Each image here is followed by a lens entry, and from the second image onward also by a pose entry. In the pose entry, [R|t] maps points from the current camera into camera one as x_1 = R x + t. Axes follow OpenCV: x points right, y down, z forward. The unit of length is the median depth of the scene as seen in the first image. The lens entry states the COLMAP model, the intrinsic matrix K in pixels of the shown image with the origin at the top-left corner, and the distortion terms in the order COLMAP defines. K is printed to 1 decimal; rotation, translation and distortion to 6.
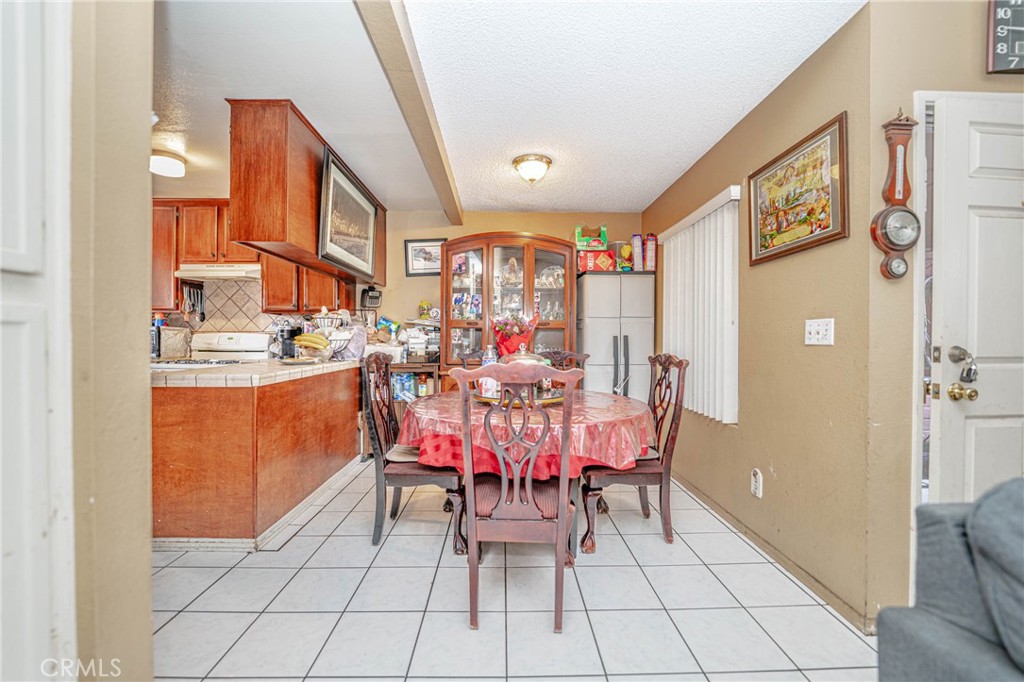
lens RADIAL K [[415.1, 0, 512.0], [0, 415.1, 341.0], [0, 0, 1]] dist [0.000174, 0.000010]
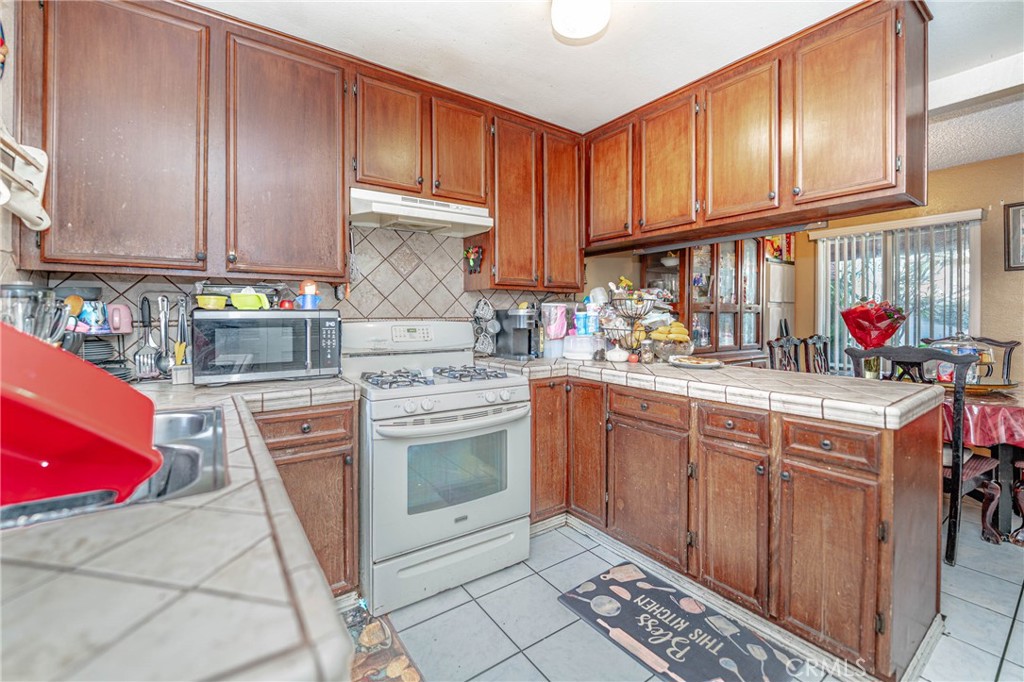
lens RADIAL K [[428.1, 0, 511.2], [0, 428.1, 317.4], [0, 0, 1]] dist [0.000110, 0.000019]
pose [[0.829794, -0.004980, 0.558047, -0.892125], [0.005311, 0.999985, 0.001026, -0.023713], [-0.558044, 0.002112, 0.829808, 0.437231]]
